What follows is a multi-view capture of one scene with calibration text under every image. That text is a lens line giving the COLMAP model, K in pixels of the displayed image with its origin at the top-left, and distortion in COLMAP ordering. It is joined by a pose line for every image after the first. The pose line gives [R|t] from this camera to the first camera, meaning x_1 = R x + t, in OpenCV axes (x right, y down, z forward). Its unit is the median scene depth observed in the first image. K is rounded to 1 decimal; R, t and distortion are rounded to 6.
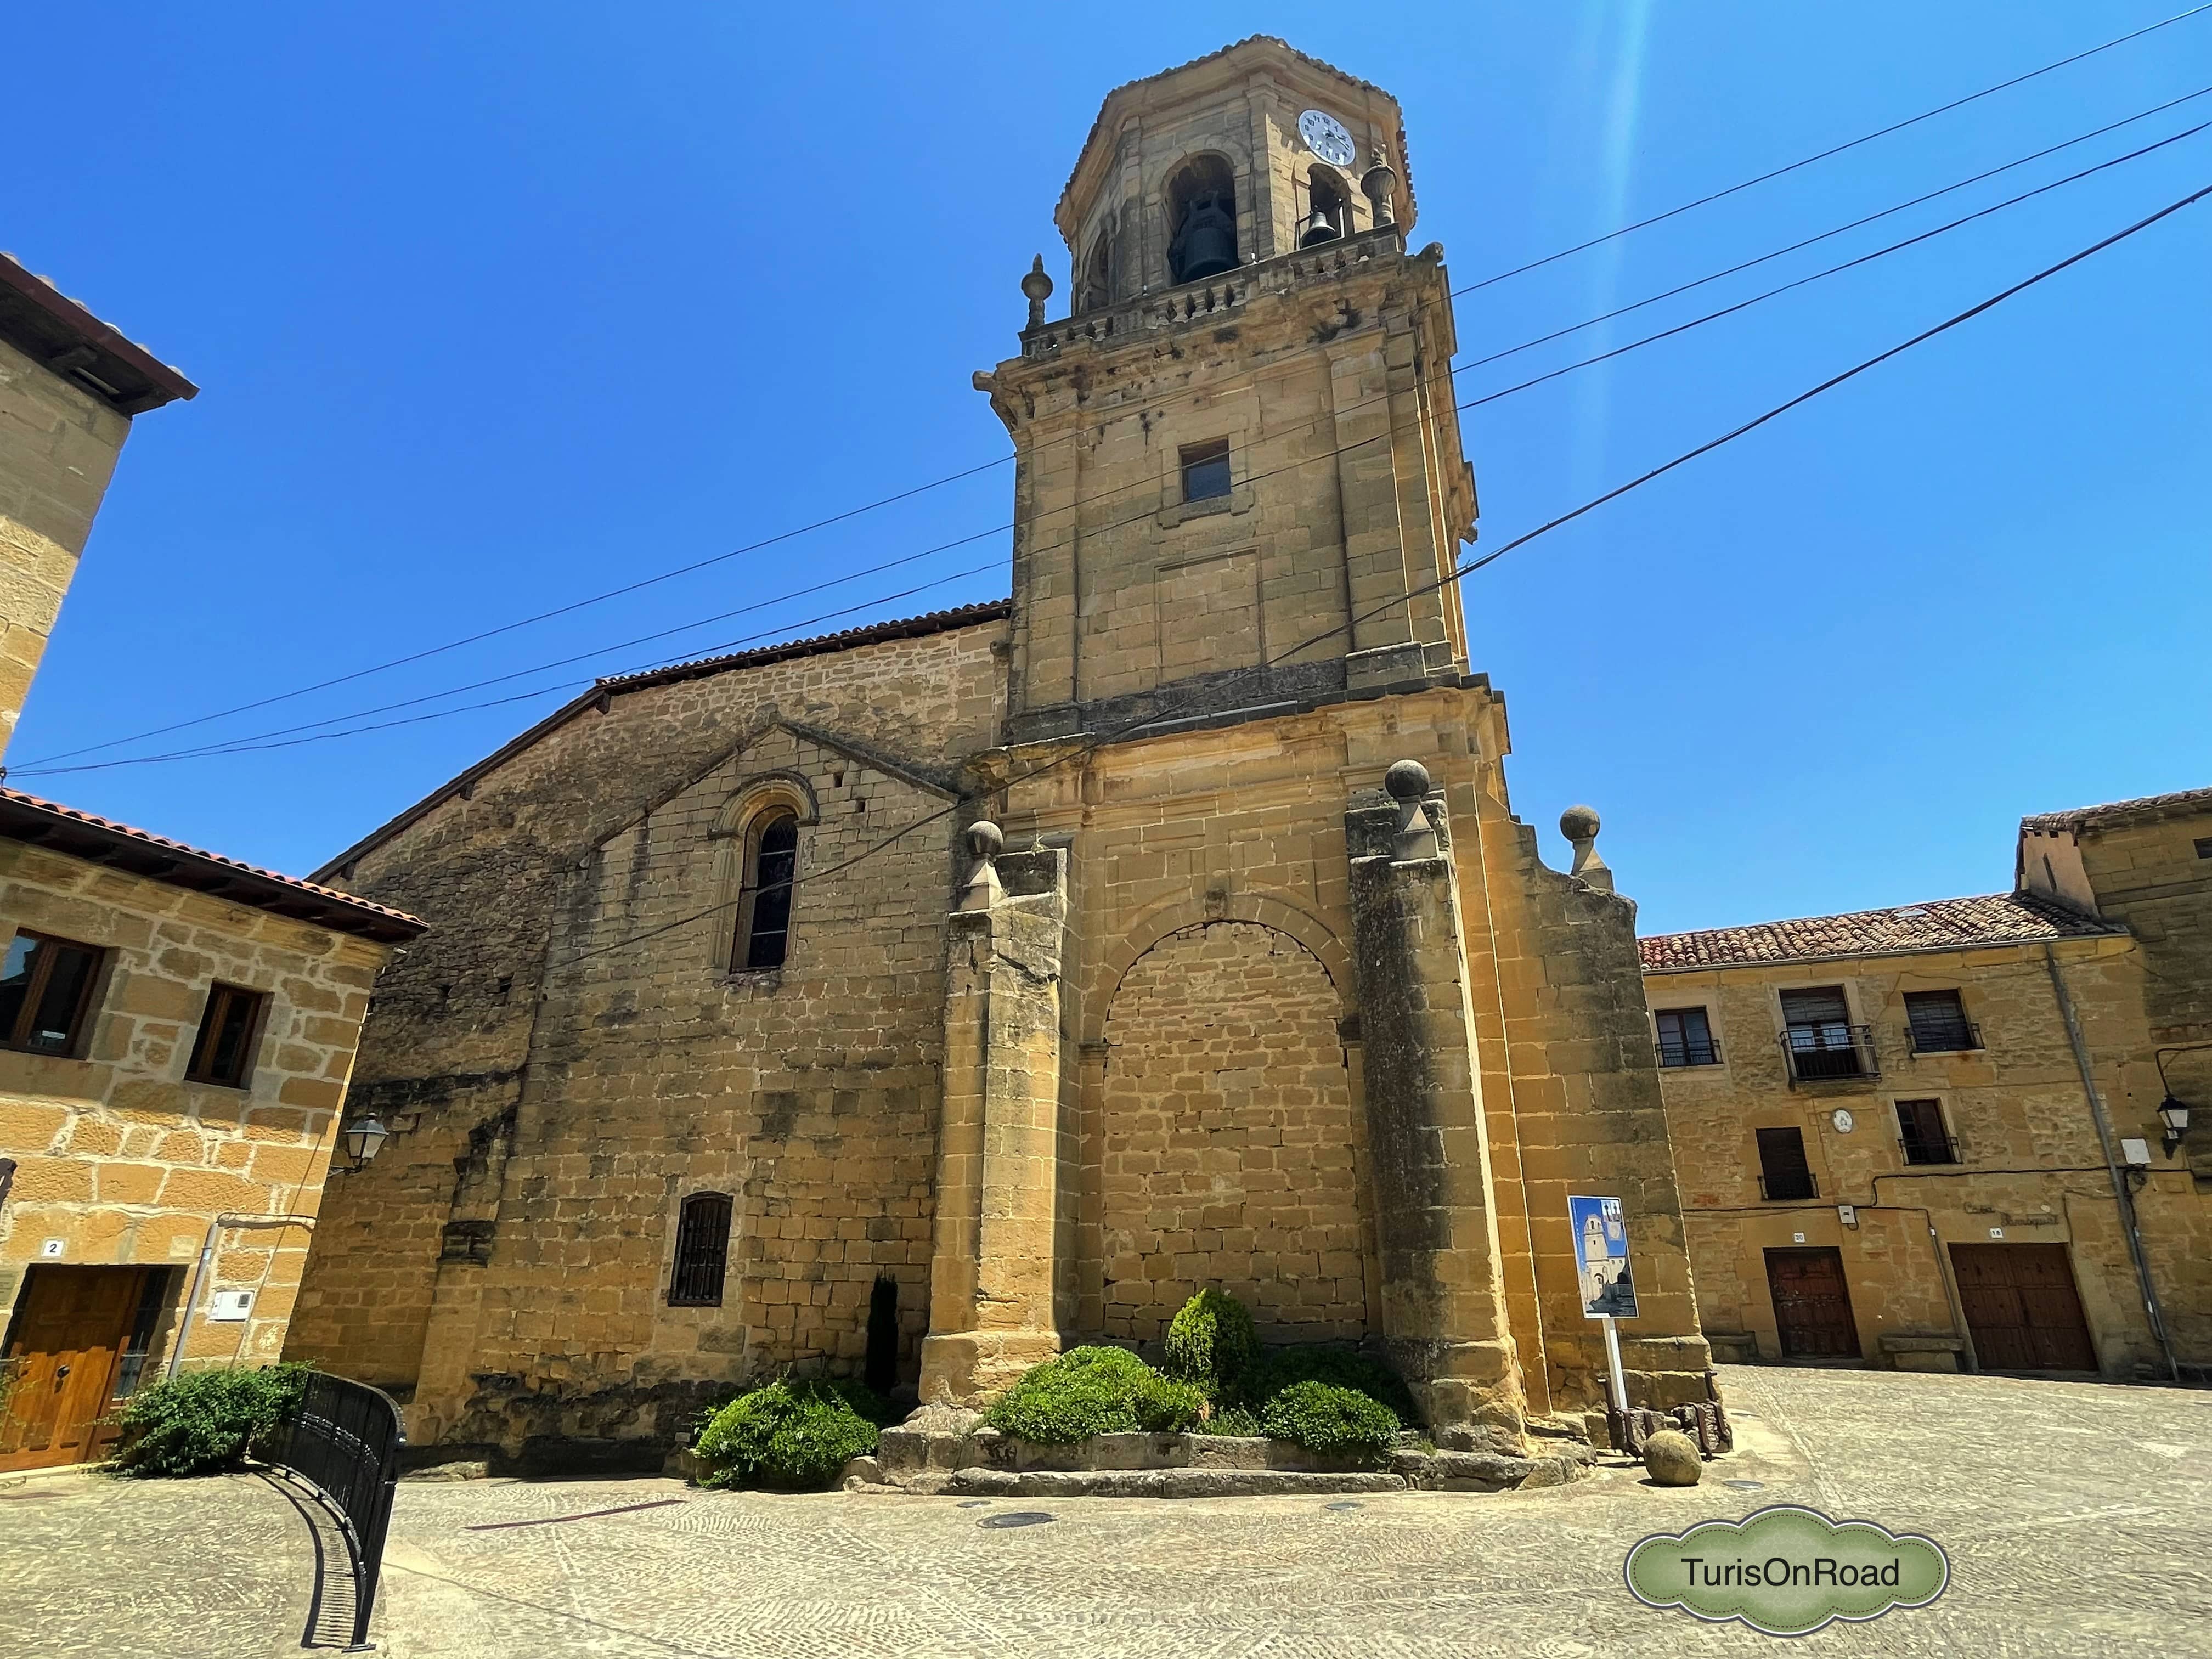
lens RADIAL K [[1175.9, 0, 1106.0], [0, 1175.9, 829.5], [0, 0, 1]] dist [-0.000265, 0.000759]
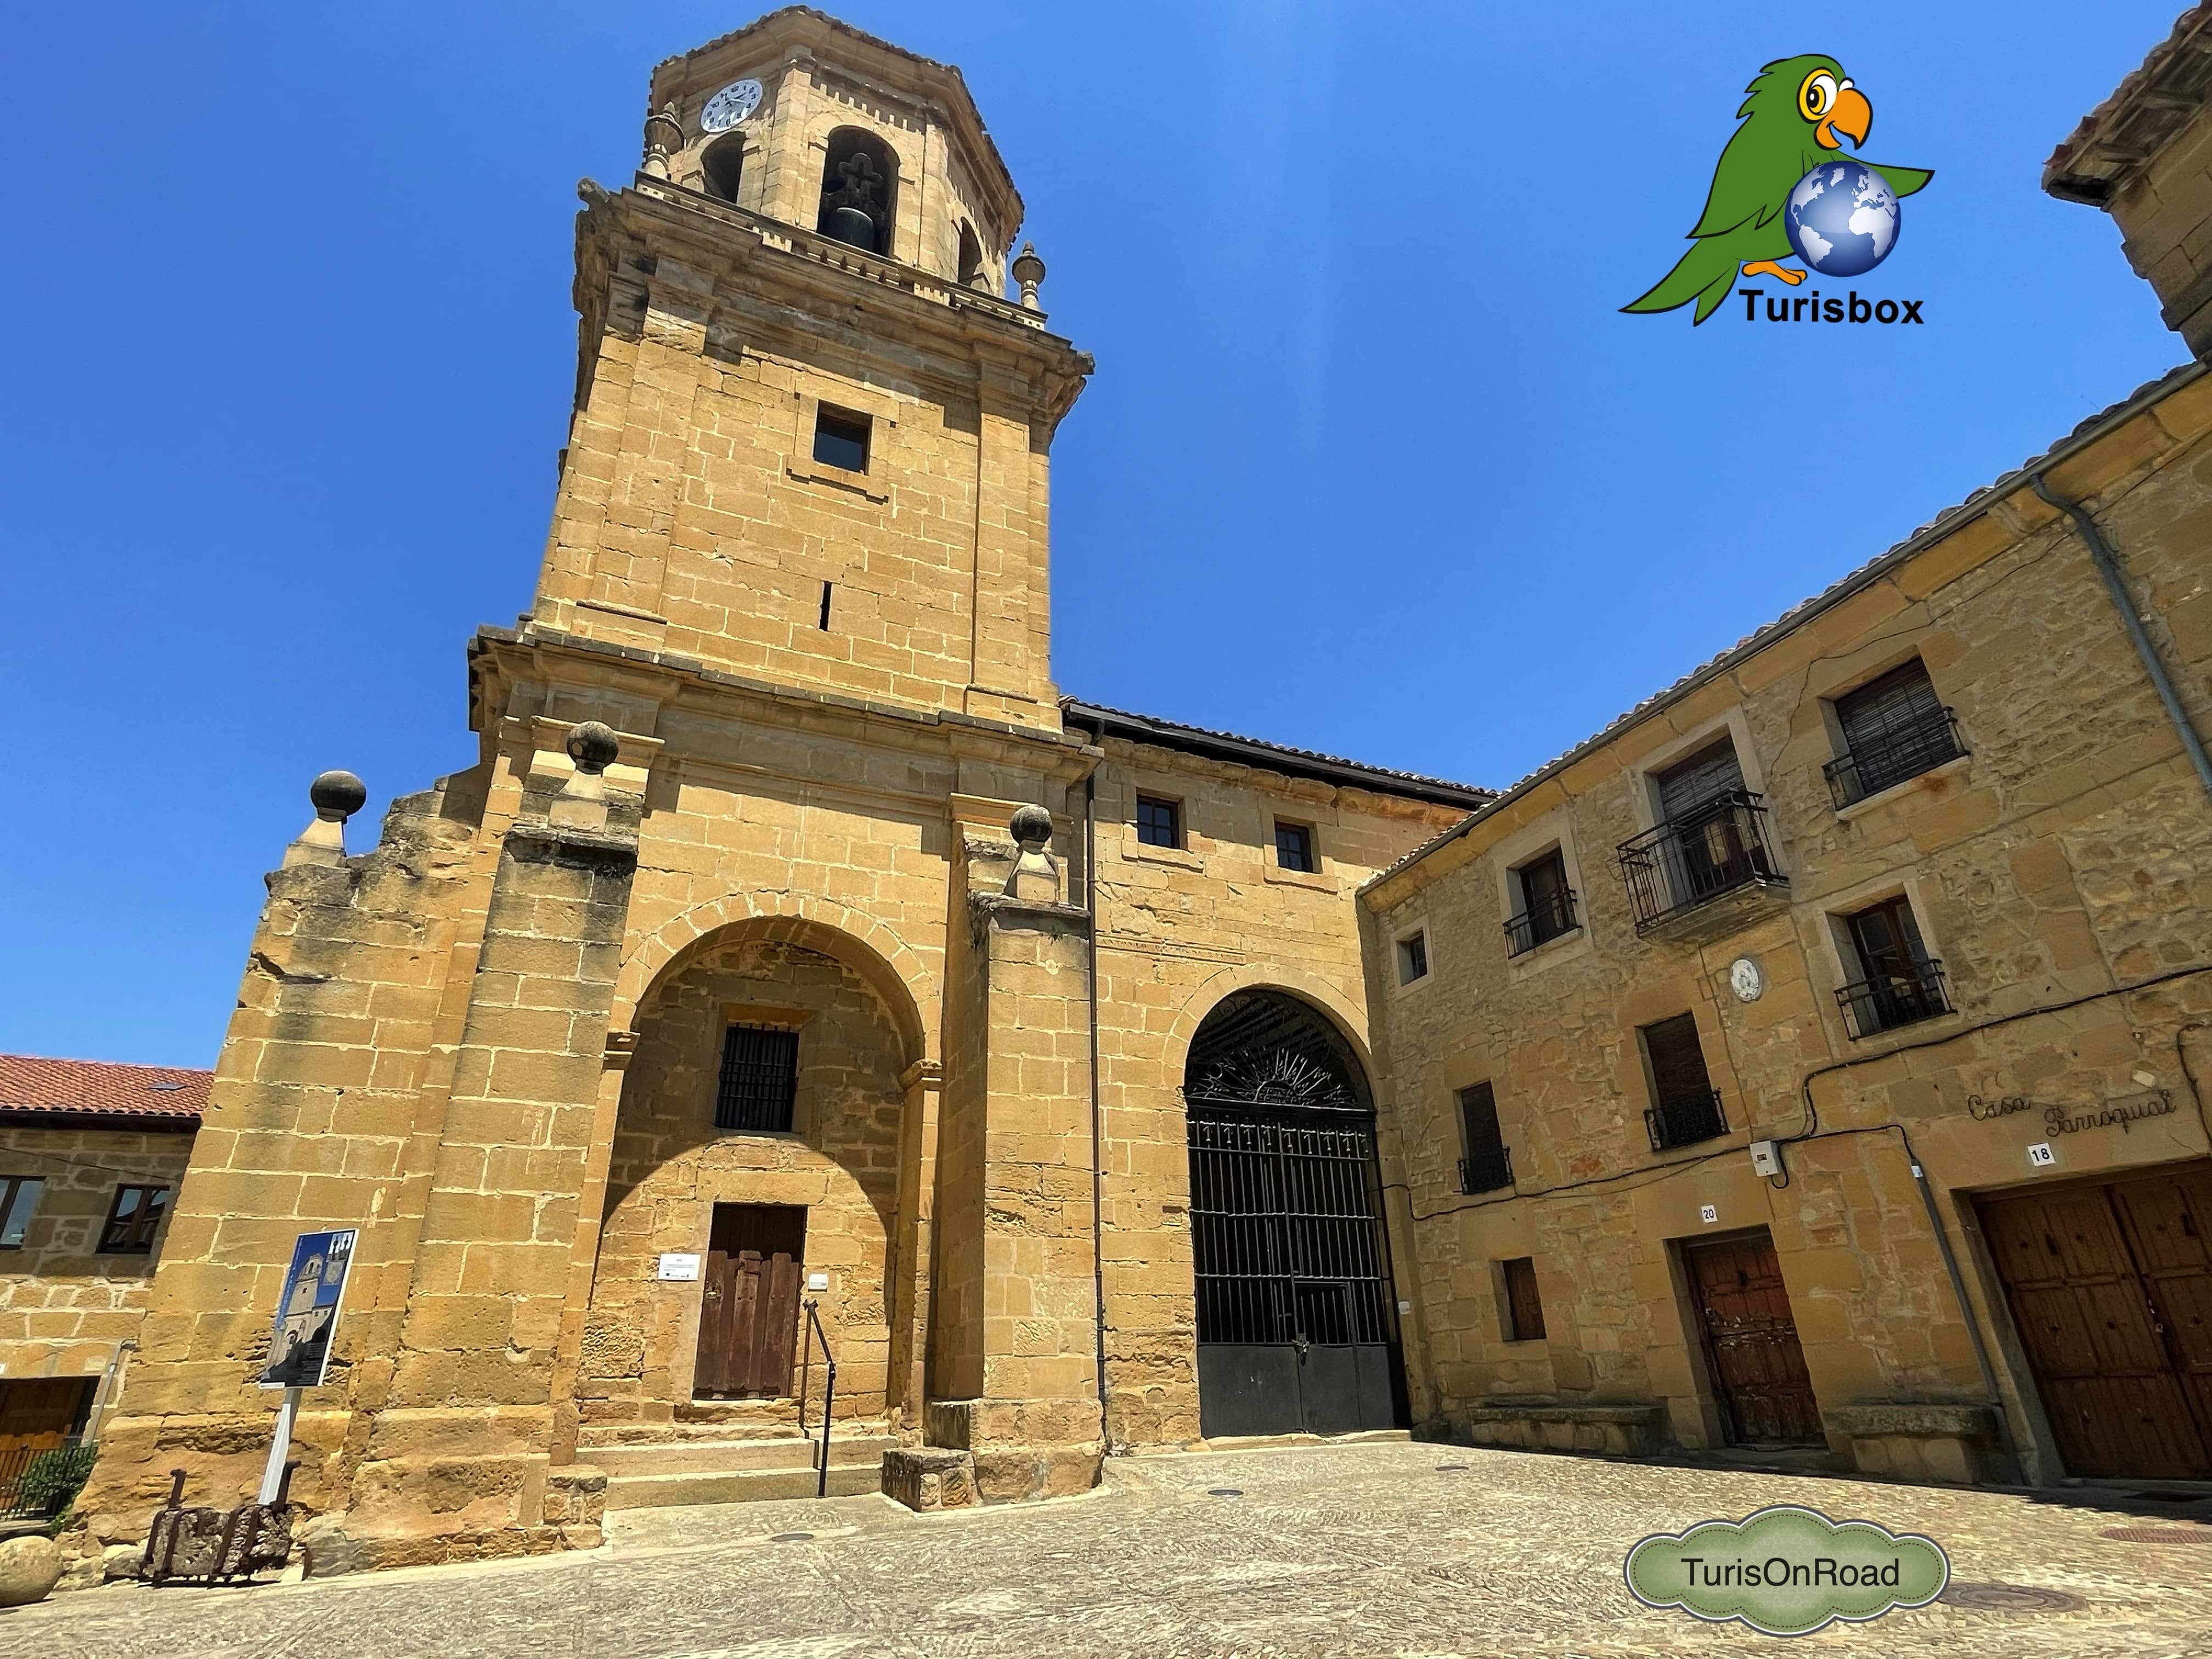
lens RADIAL K [[1175.9, 0, 1106.0], [0, 1175.9, 829.5], [0, 0, 1]] dist [-0.000265, 0.000759]
pose [[0.708738, -0.323205, -0.627079, 0.808262], [0.284988, 0.944292, -0.164601, 0.199101], [0.645346, -0.062051, 0.761366, 0.445938]]
